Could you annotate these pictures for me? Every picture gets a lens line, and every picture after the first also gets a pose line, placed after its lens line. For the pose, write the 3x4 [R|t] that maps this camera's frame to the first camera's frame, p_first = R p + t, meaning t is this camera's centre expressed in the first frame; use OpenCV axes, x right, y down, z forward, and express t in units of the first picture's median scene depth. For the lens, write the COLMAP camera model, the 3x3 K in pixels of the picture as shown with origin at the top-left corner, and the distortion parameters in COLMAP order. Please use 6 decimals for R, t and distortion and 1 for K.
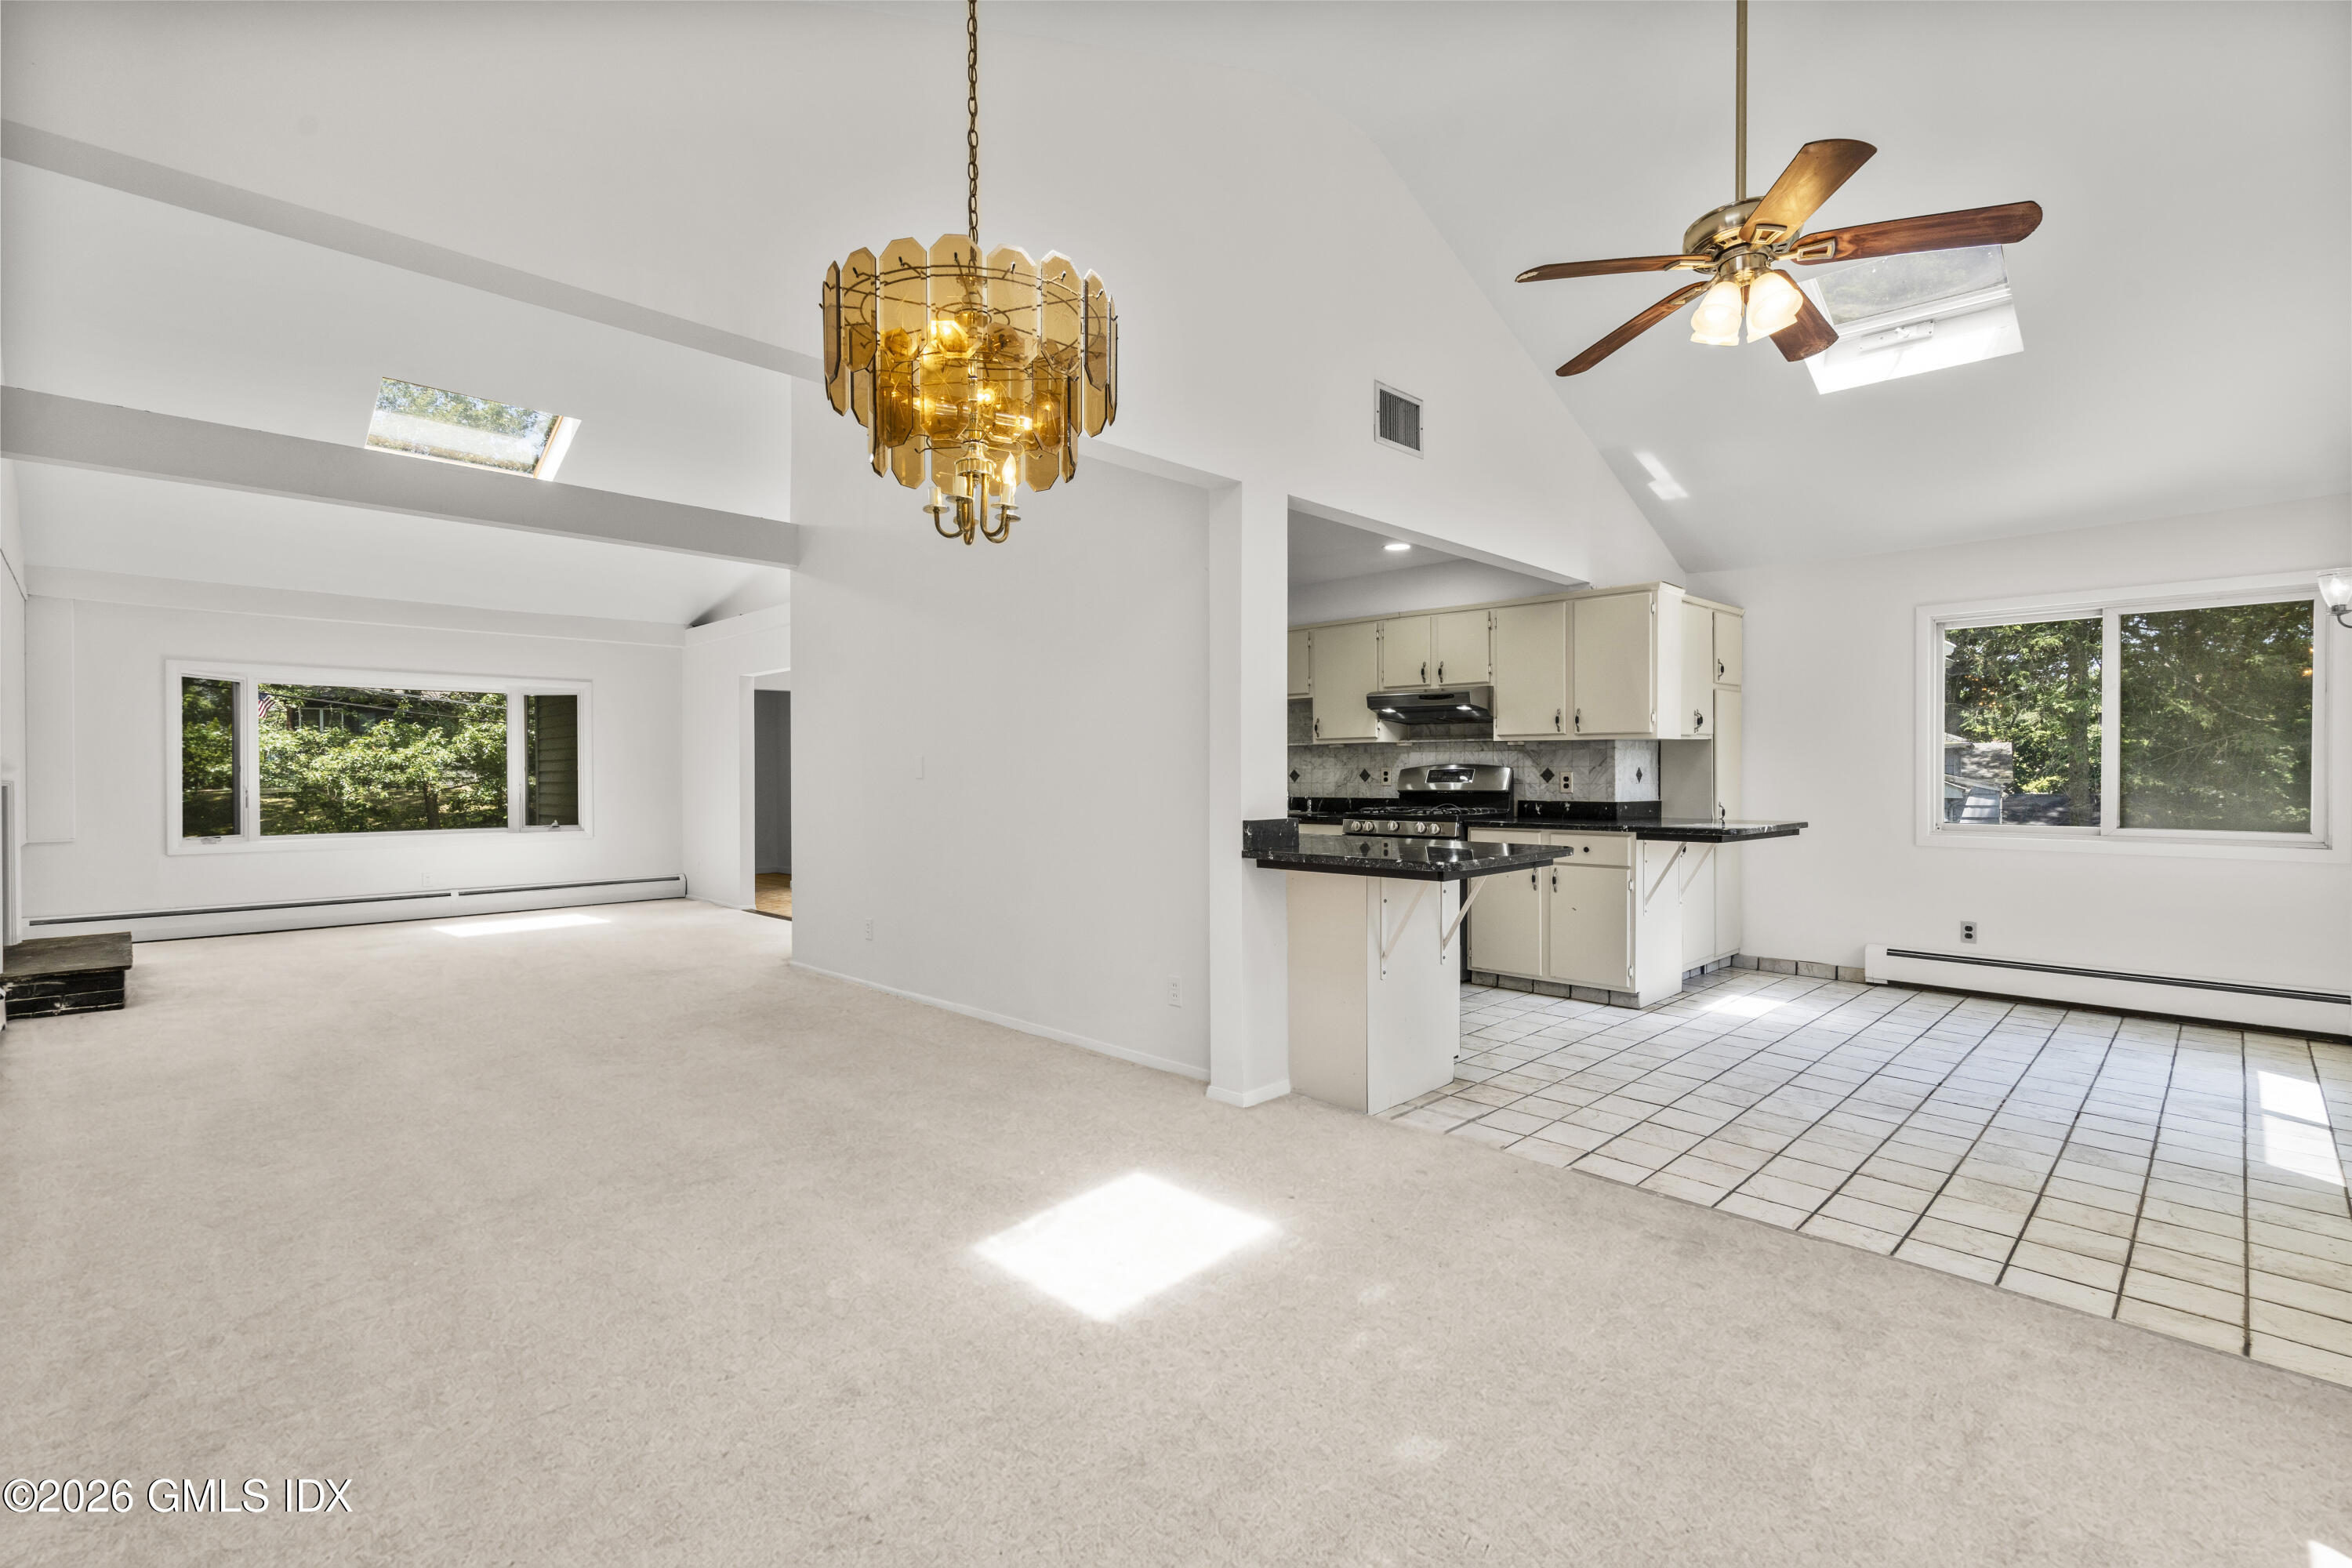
lens RADIAL K [[1062.6, 0, 1182.2], [0, 1062.6, 780.3], [0, 0, 1]] dist [0.001635, -0.000588]
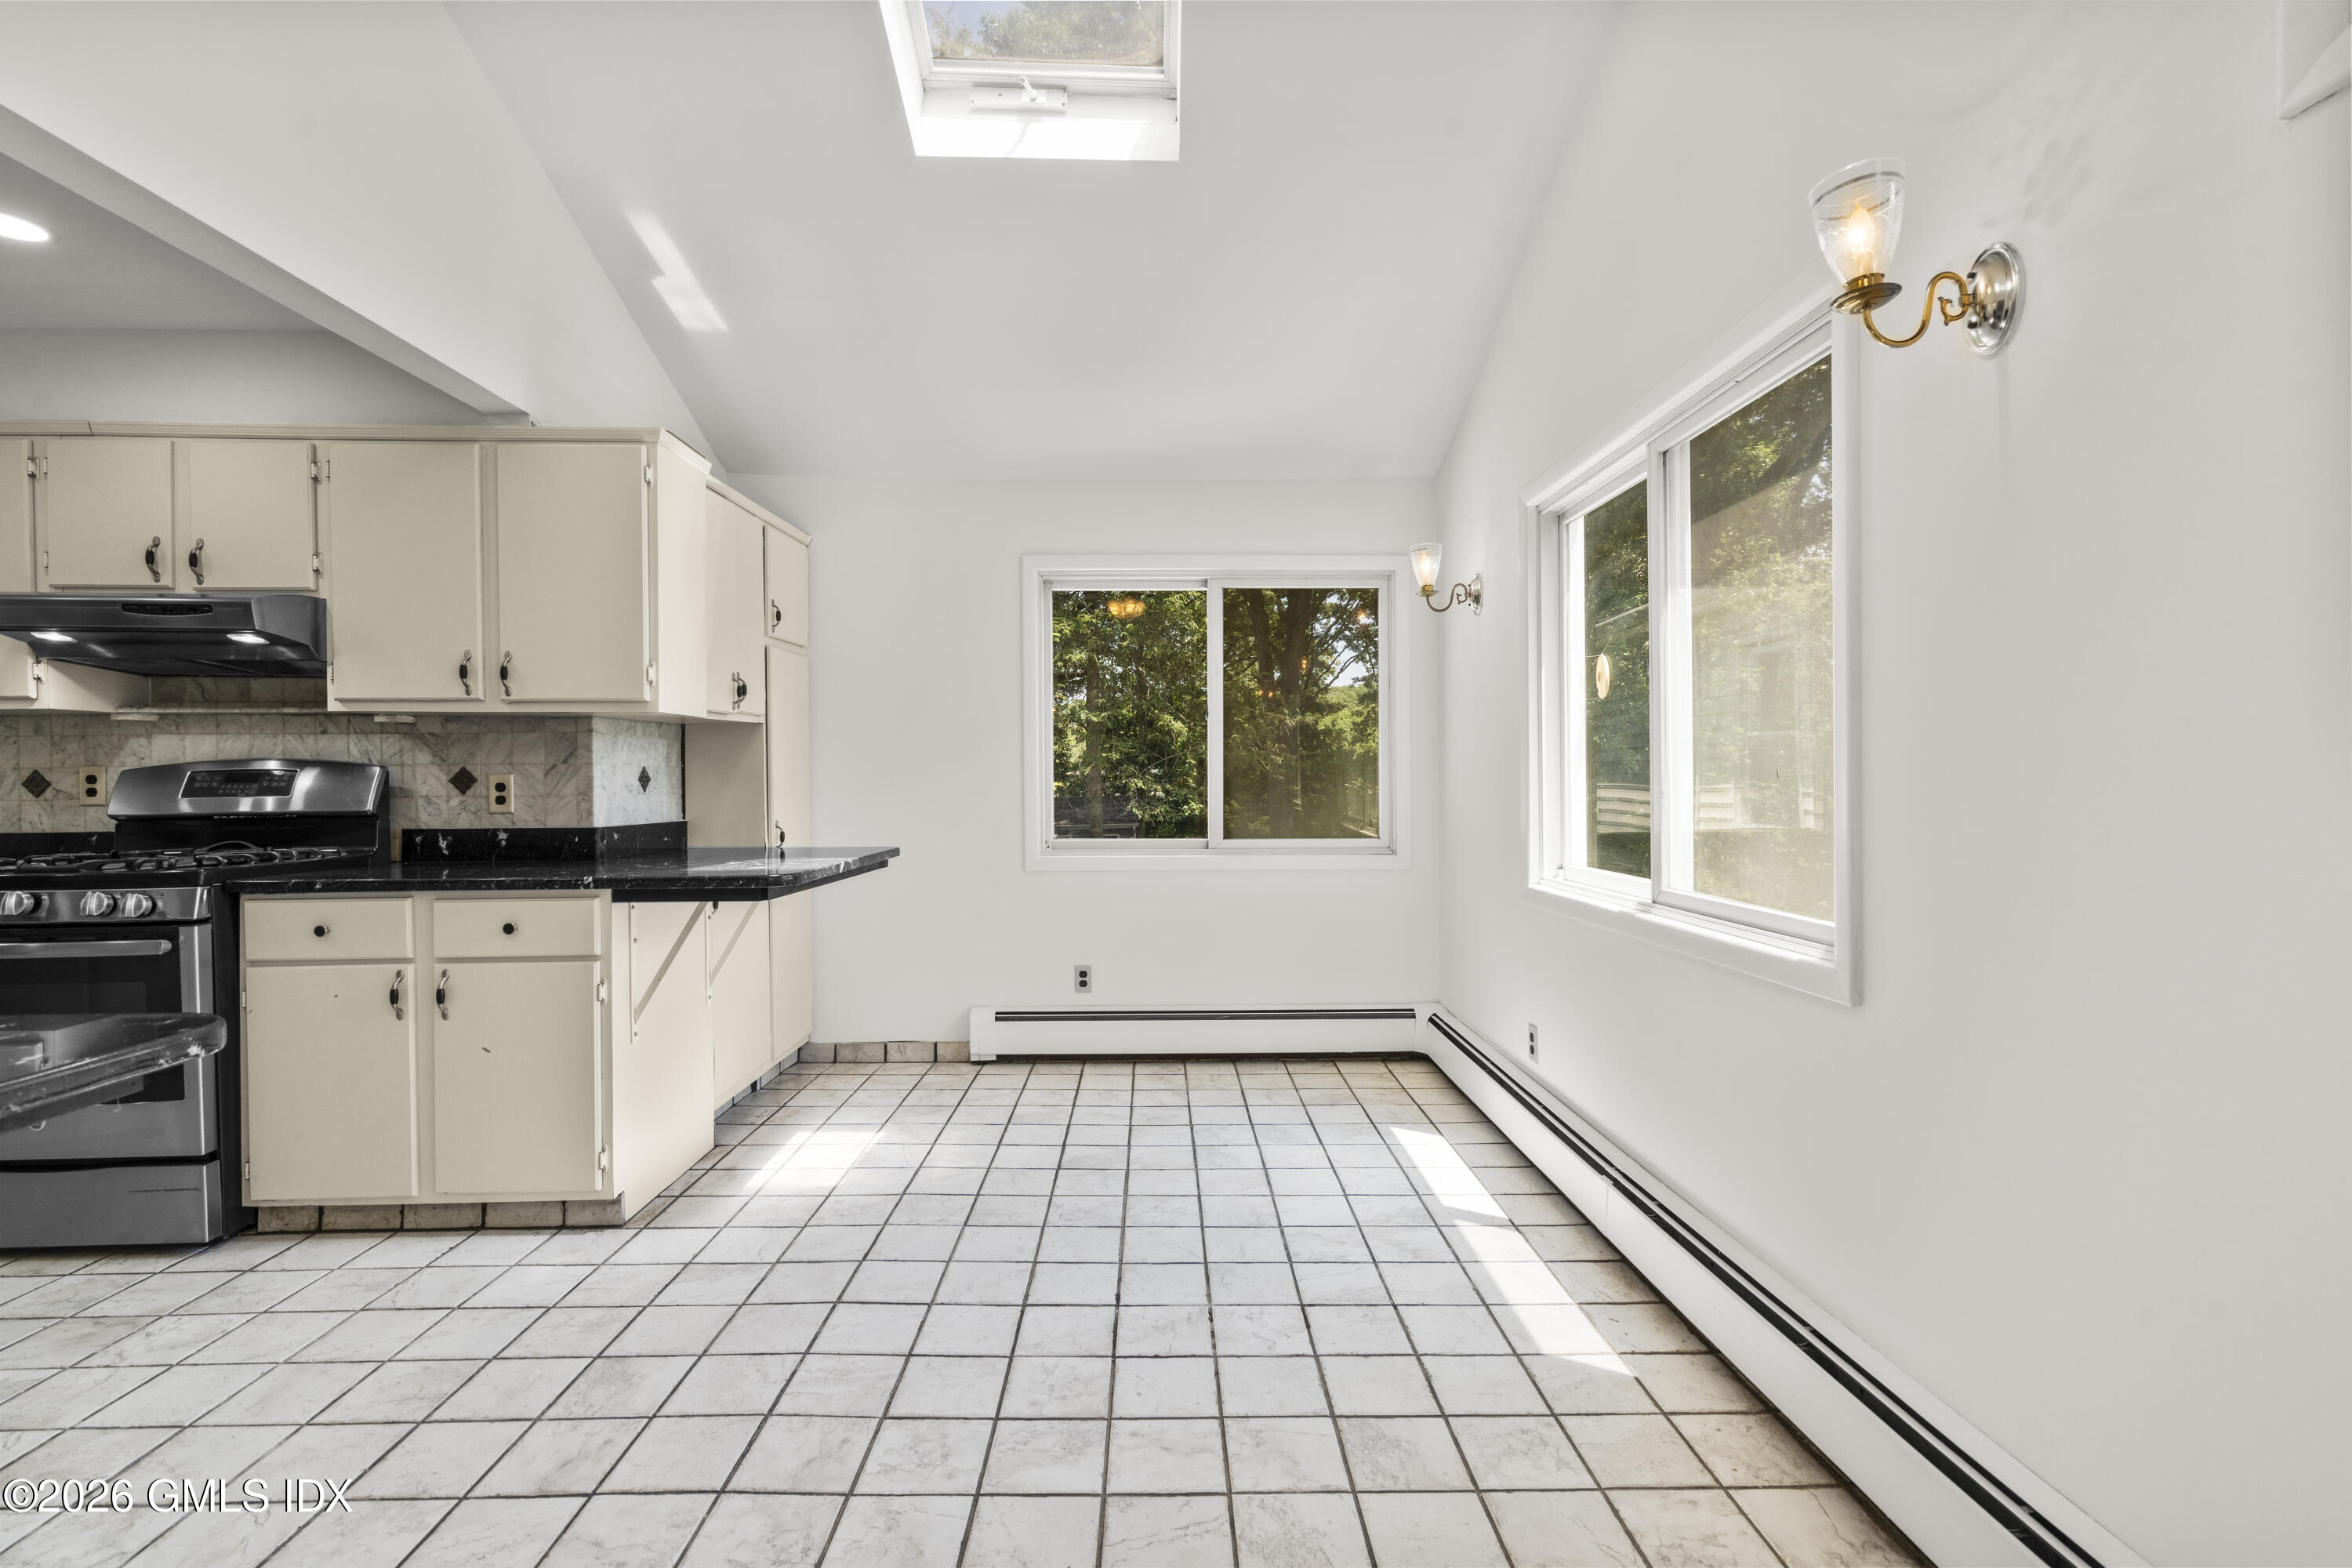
lens RADIAL K [[1062.6, 0, 1184.7], [0, 1062.6, 784.9], [0, 0, 1]] dist [0.001635, -0.000588]
pose [[0.688581, -0.008052, 0.725115, 0.197124], [0.009980, 0.999949, 0.001627, 0.000074], [-0.725091, 0.006116, 0.688626, 0.355684]]
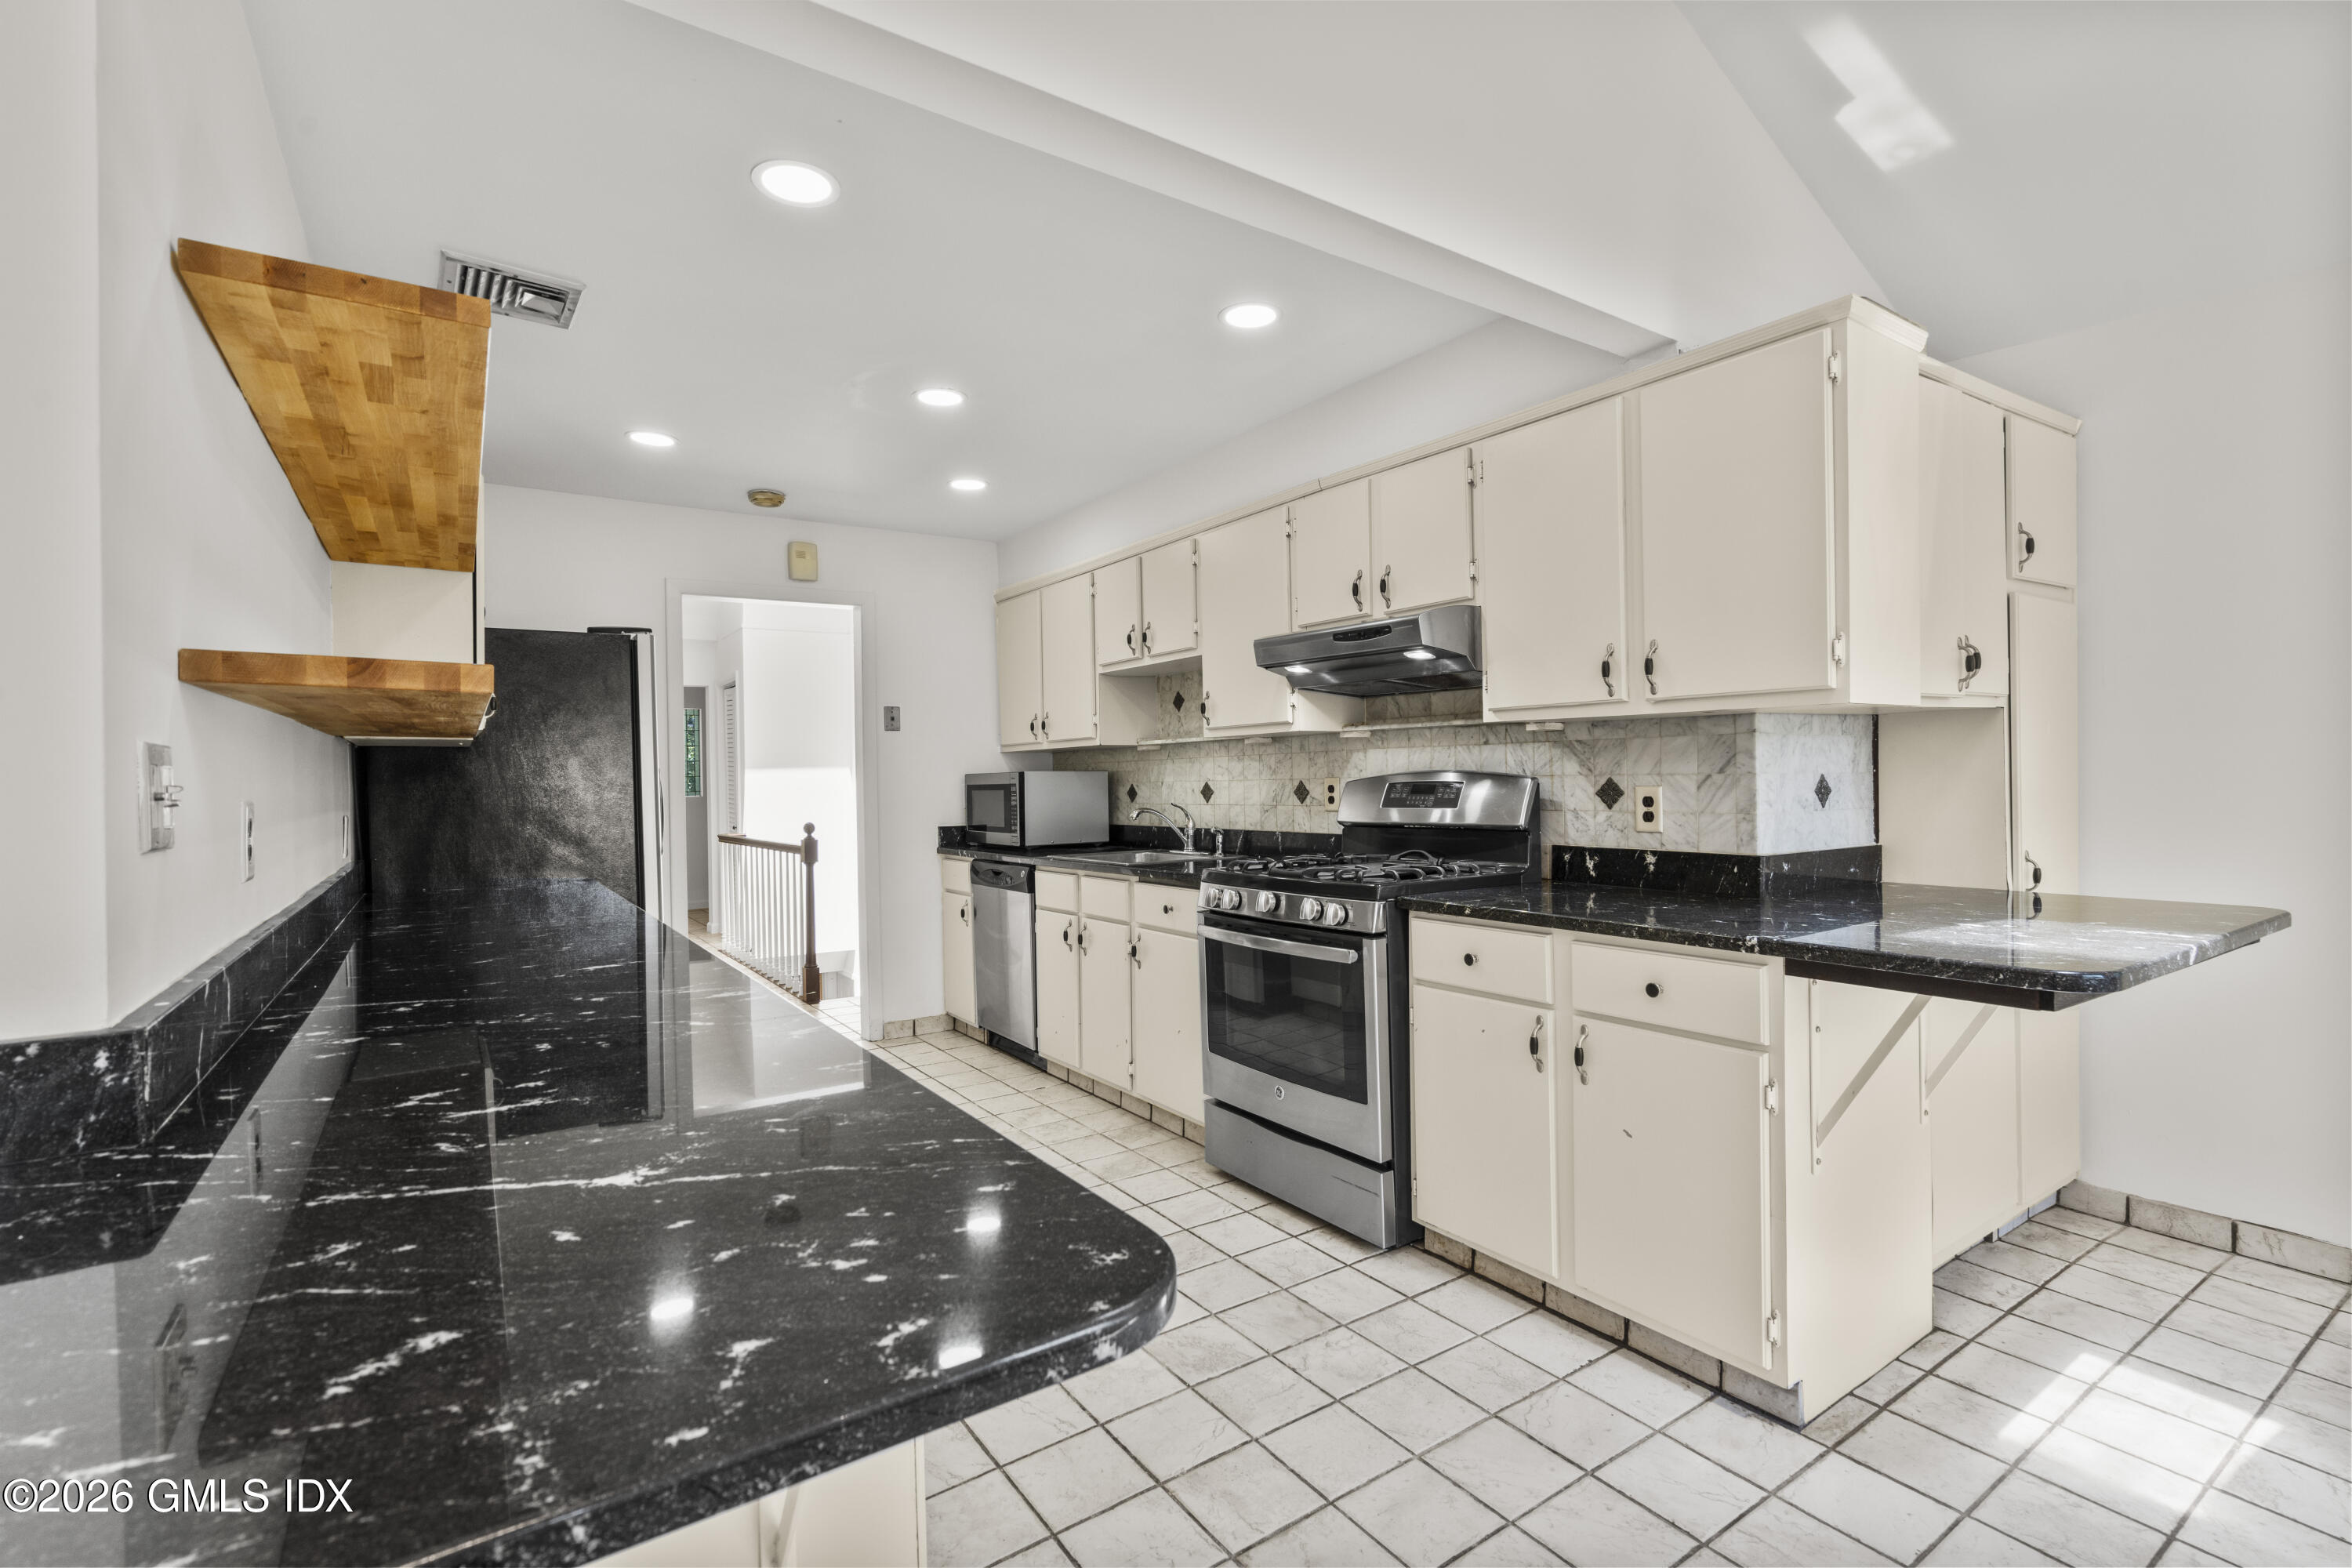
lens RADIAL K [[1062.6, 0, 1186.8], [0, 1062.6, 782.7], [0, 0, 1]] dist [0.001635, -0.000588]
pose [[0.982876, -0.012338, -0.183854, 0.235360], [0.012598, 0.999921, 0.000244, -0.011372], [0.183836, -0.002556, 0.982954, 0.482987]]
